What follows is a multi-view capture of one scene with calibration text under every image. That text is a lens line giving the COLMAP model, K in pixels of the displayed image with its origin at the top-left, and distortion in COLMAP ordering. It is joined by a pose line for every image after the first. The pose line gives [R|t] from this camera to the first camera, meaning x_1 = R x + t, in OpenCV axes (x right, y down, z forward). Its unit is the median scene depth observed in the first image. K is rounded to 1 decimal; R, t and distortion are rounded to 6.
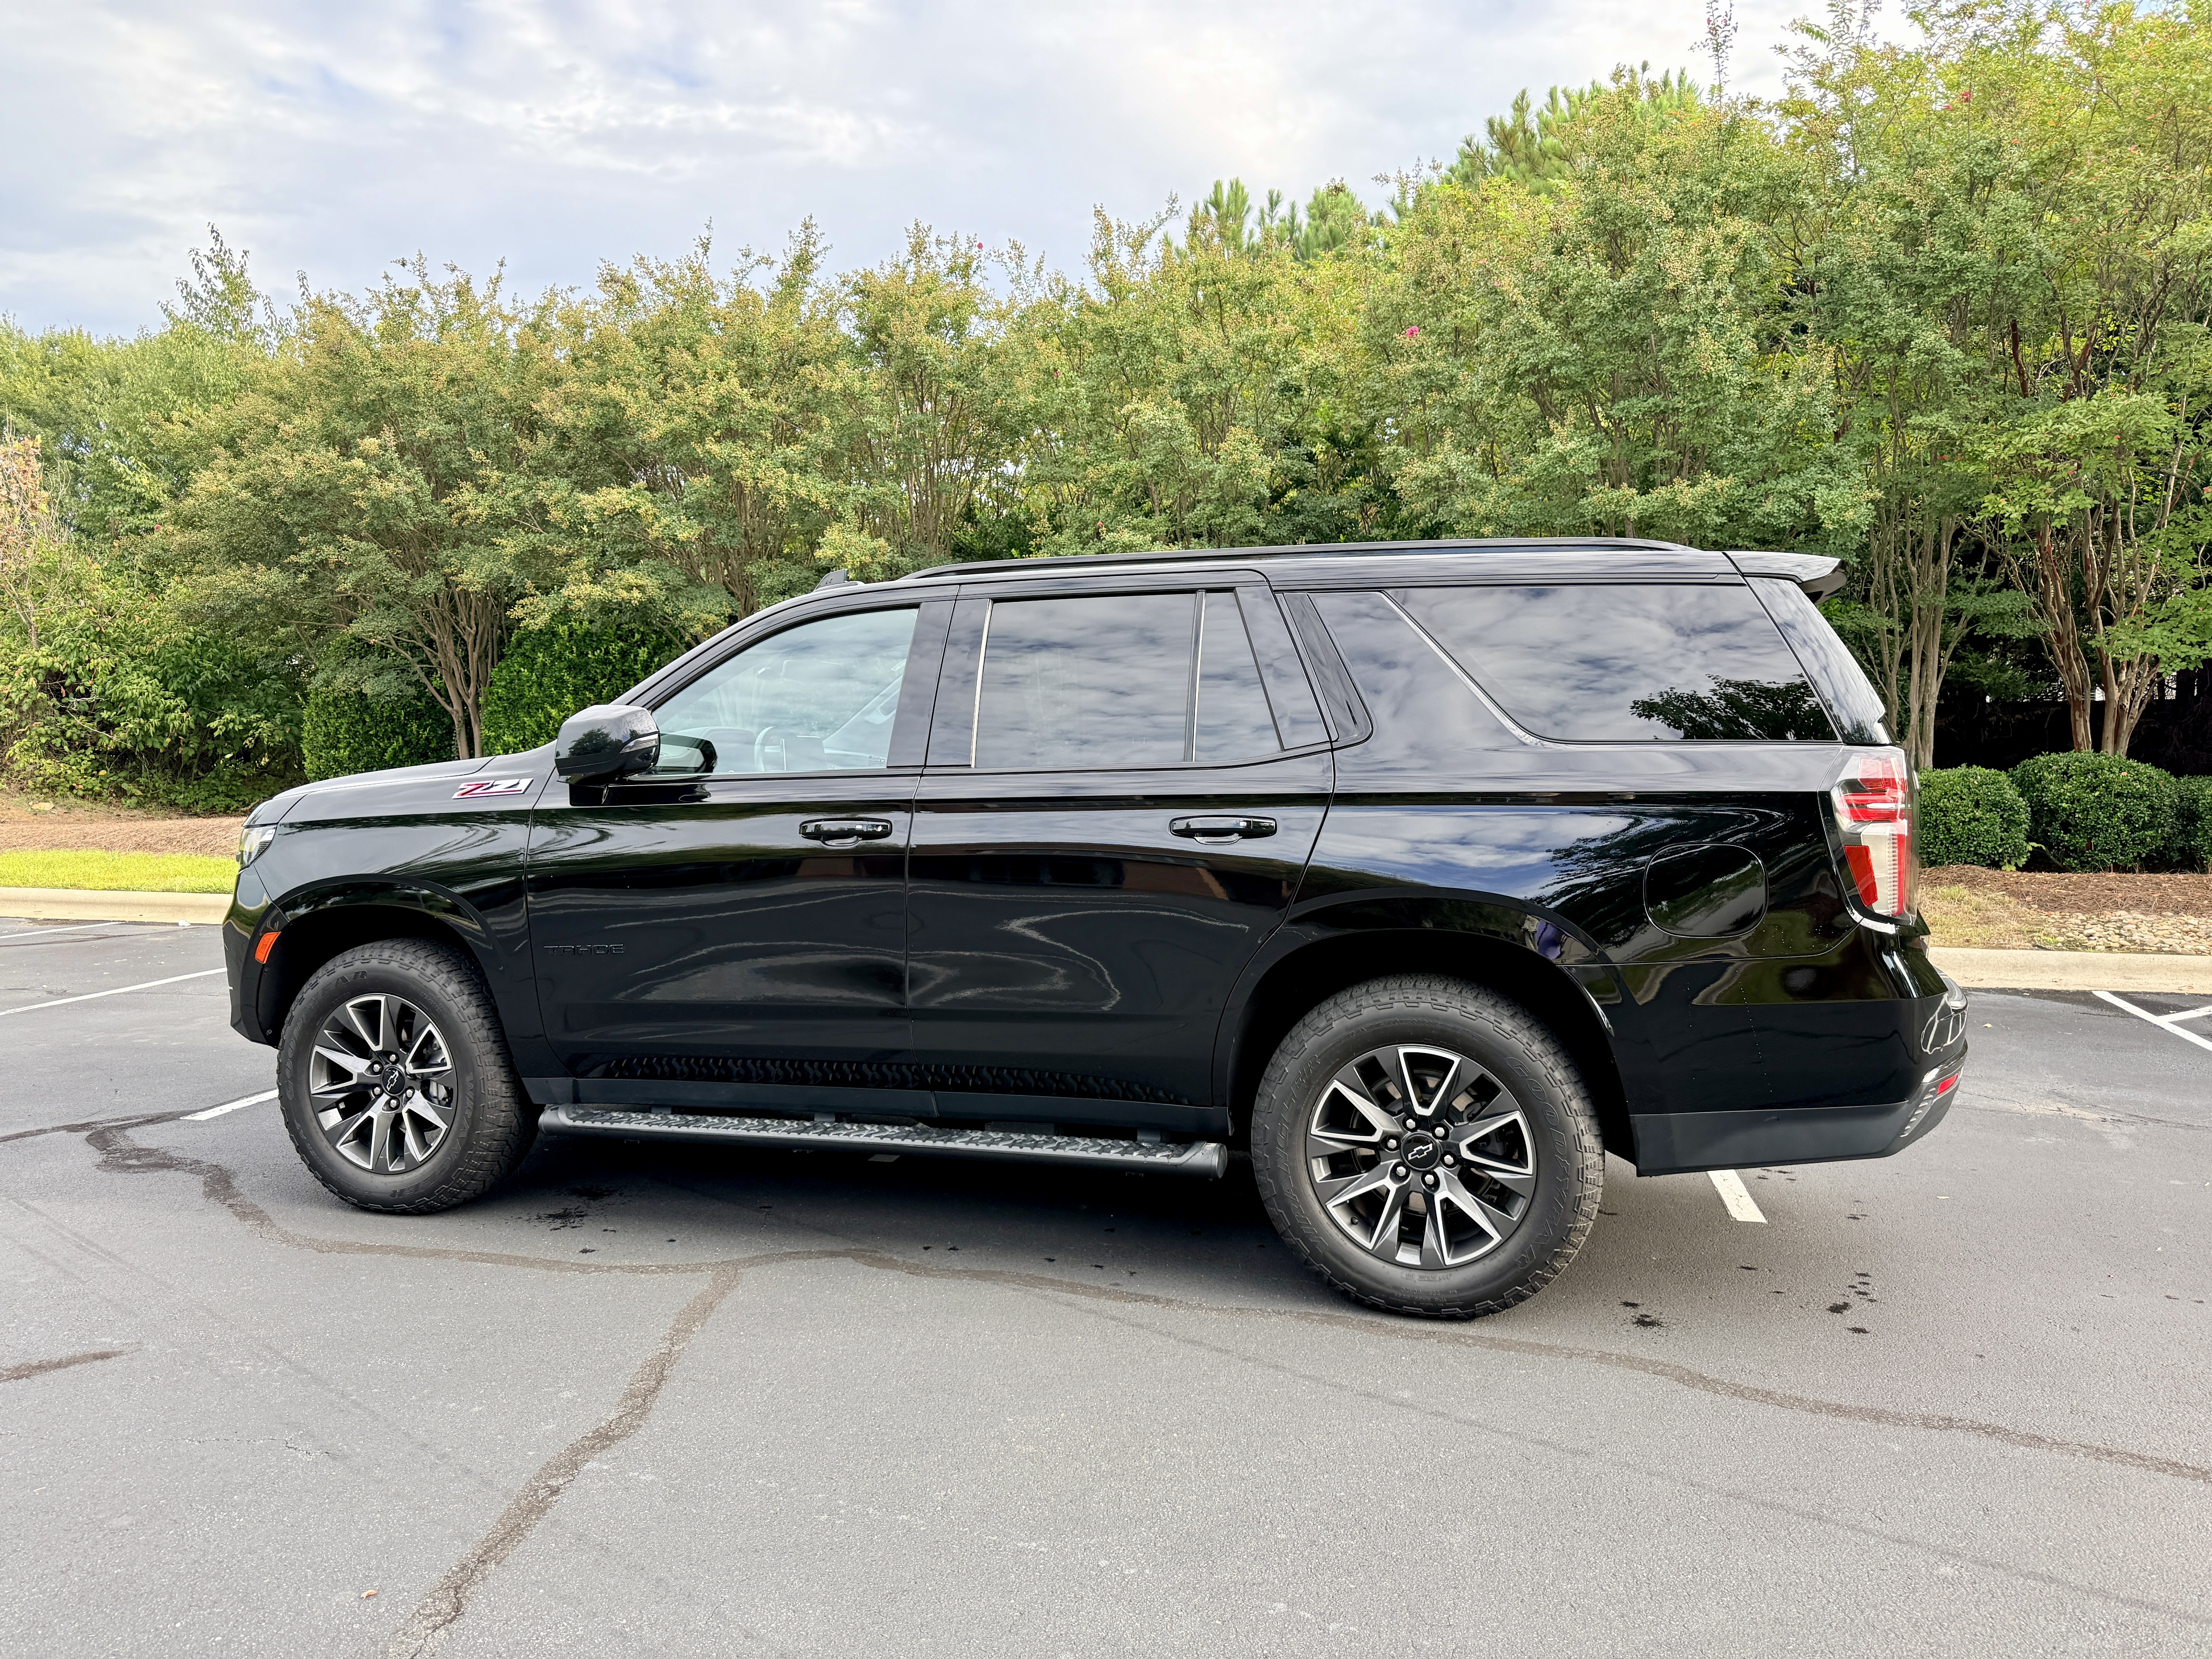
lens RADIAL K [[1648.7, 0, 1107.3], [0, 1648.7, 836.5], [0, 0, 1]] dist [0.025697, -0.037055]
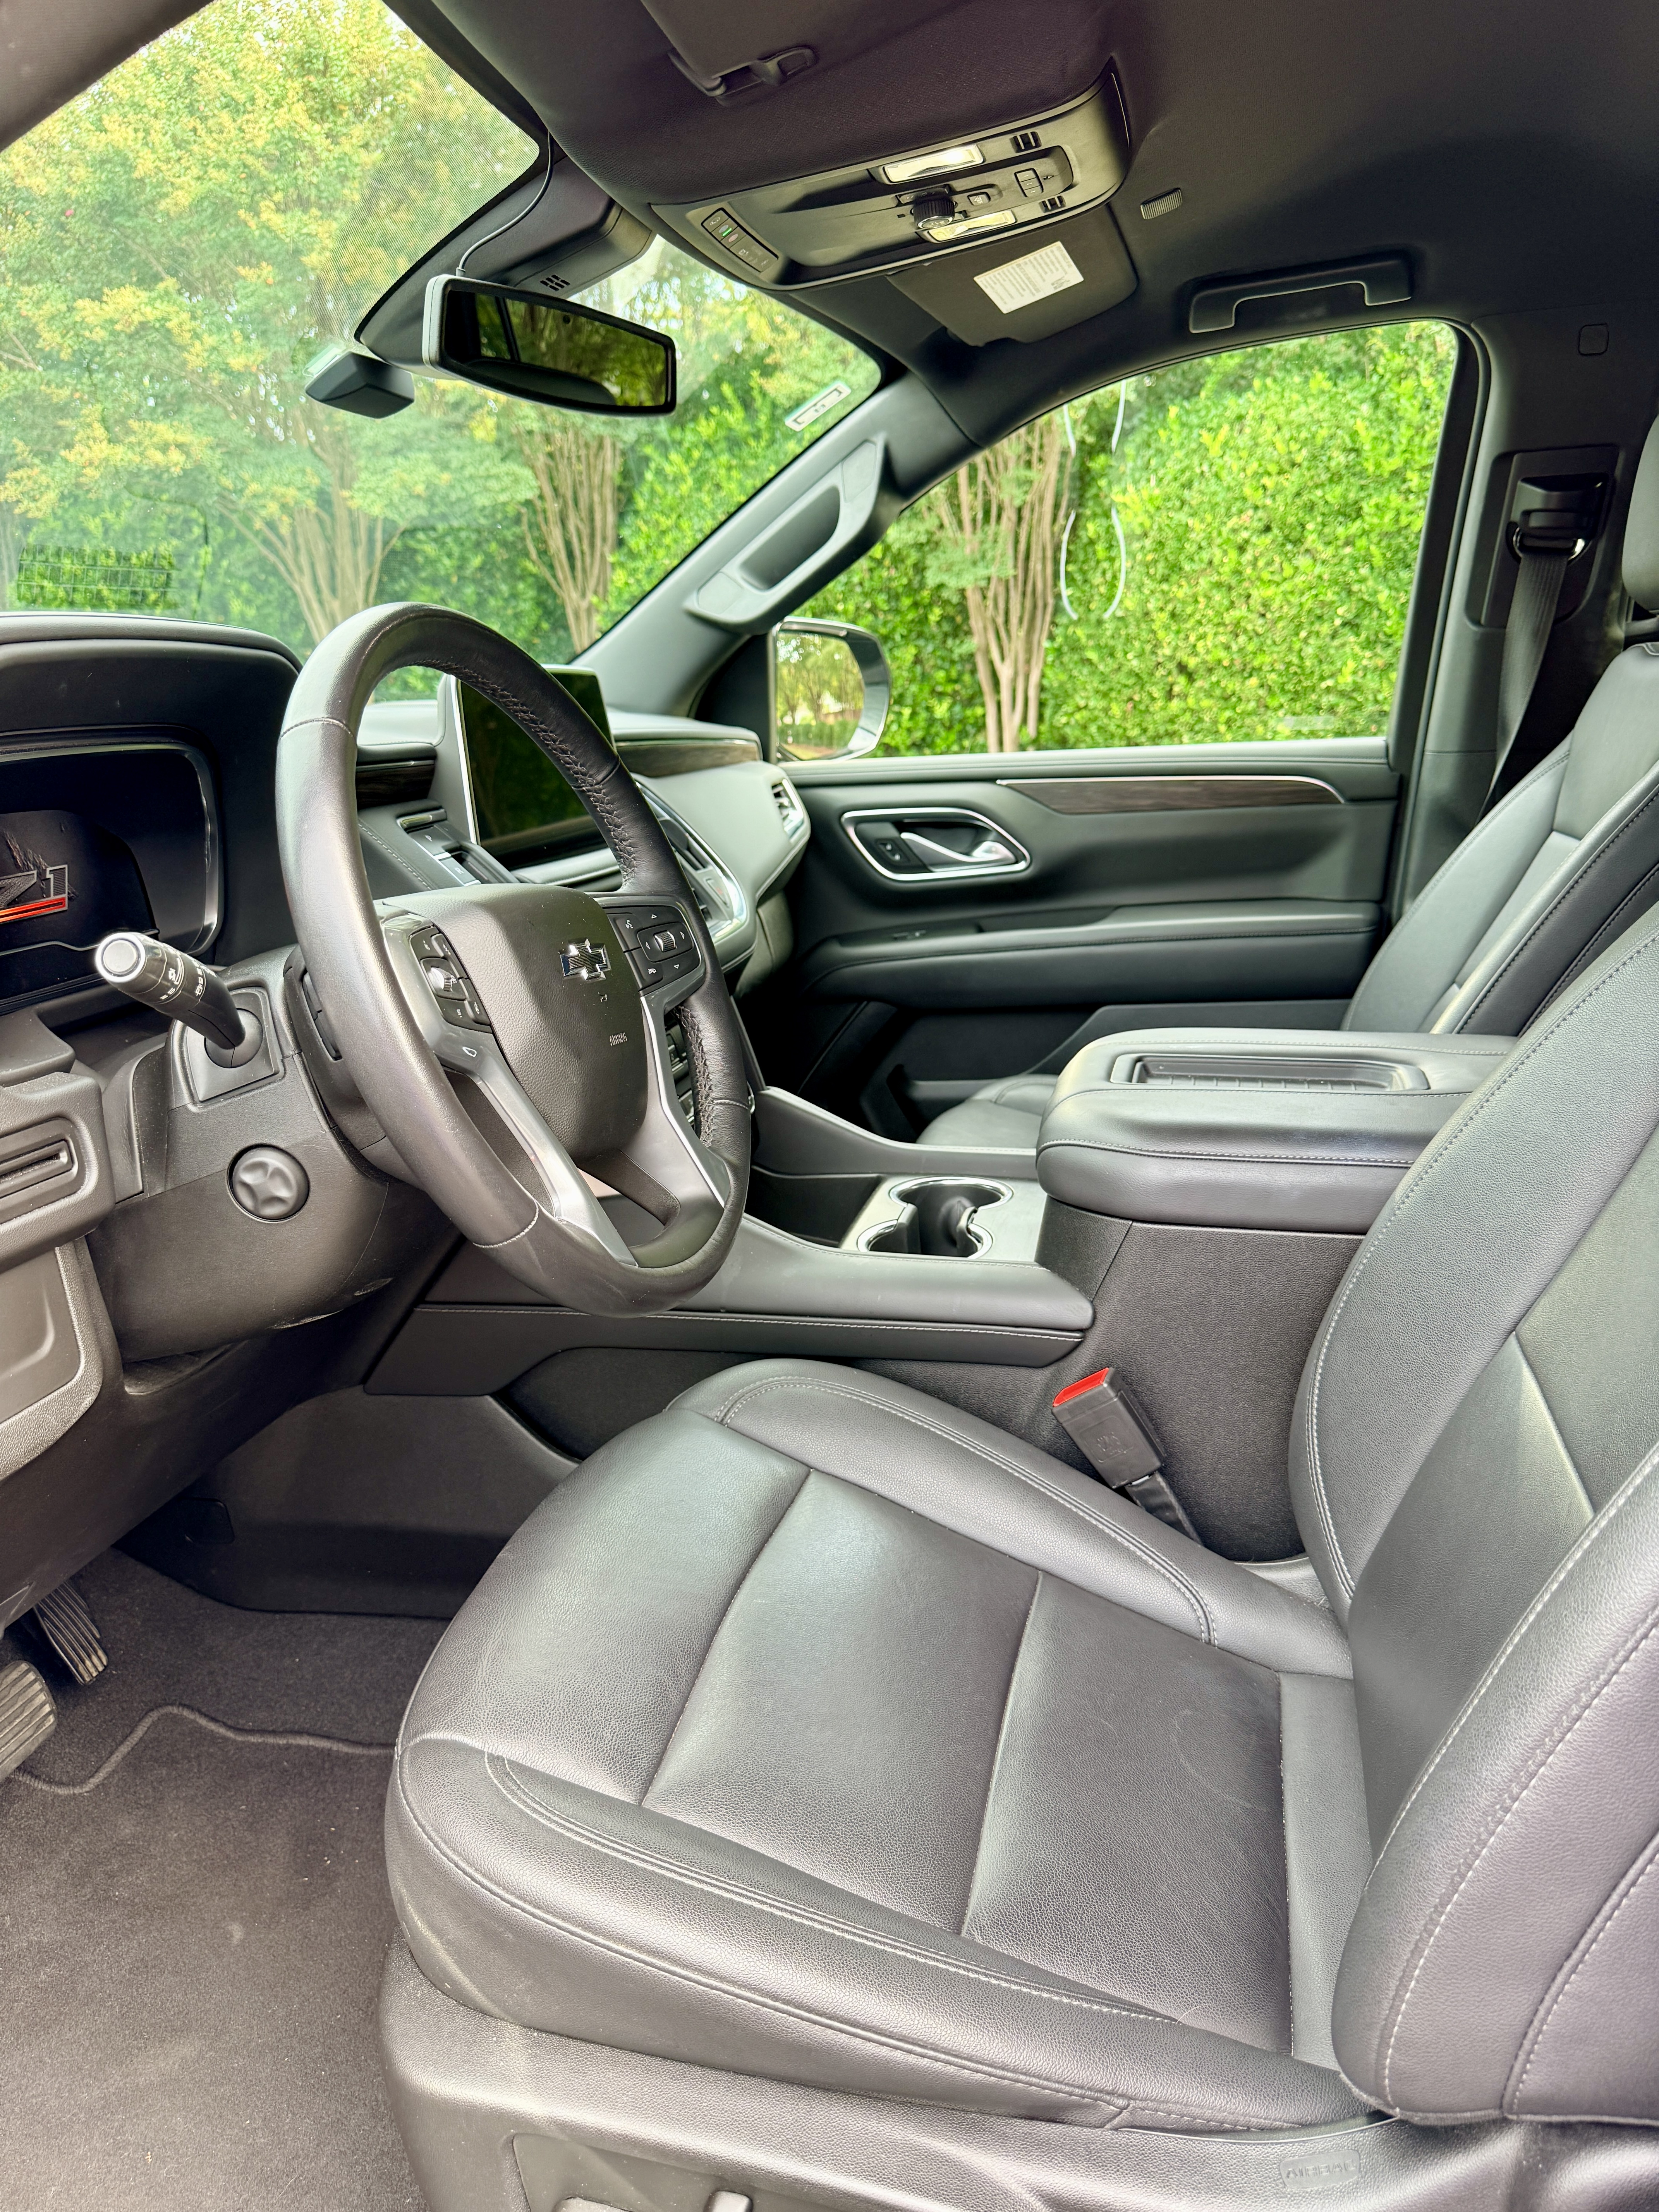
lens RADIAL K [[1648.7, 0, 821.1], [0, 1648.7, 1098.3], [0, 0, 1]] dist [0.025697, -0.037055]
pose [[0.999227, -0.023630, 0.031422, -0.048600], [0.017203, 0.981438, 0.191007, -0.013941], [-0.035352, -0.190318, 0.981086, 0.274596]]
